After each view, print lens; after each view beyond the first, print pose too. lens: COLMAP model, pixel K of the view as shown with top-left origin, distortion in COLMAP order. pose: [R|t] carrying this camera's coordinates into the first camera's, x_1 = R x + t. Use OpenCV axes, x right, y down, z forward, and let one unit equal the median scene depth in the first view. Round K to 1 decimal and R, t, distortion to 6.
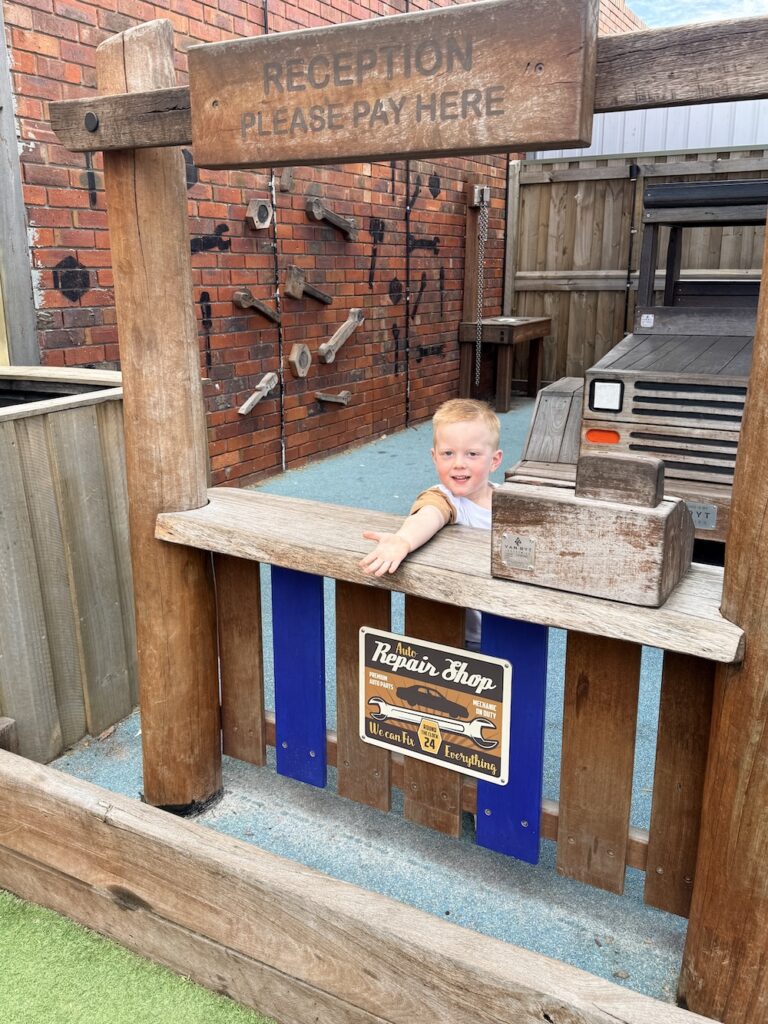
lens RADIAL K [[885.9, 0, 377.0], [0, 885.9, 561.8], [0, 0, 1]] dist [0.116474, -0.143855]
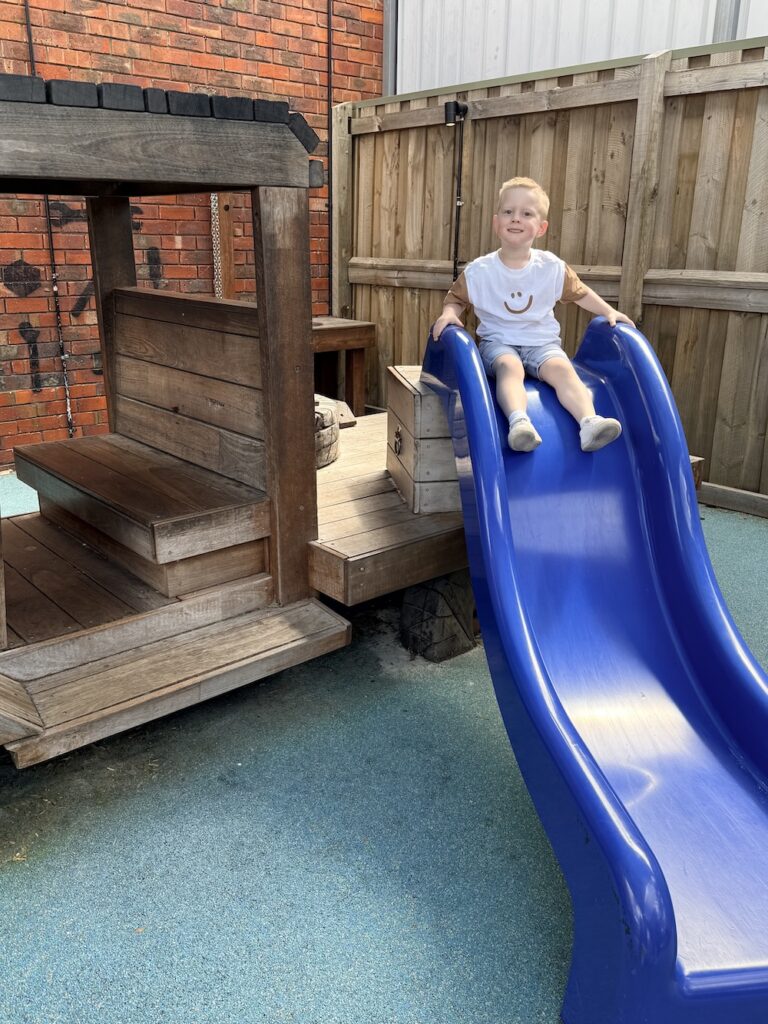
lens RADIAL K [[885.9, 0, 378.3], [0, 885.9, 528.2], [0, 0, 1]] dist [0.116474, -0.143855]
pose [[0.923908, 0.133238, -0.358668, 0.558674], [-0.133340, 0.990766, 0.024575, -0.152275], [0.358630, 0.025120, 0.933142, 0.407255]]
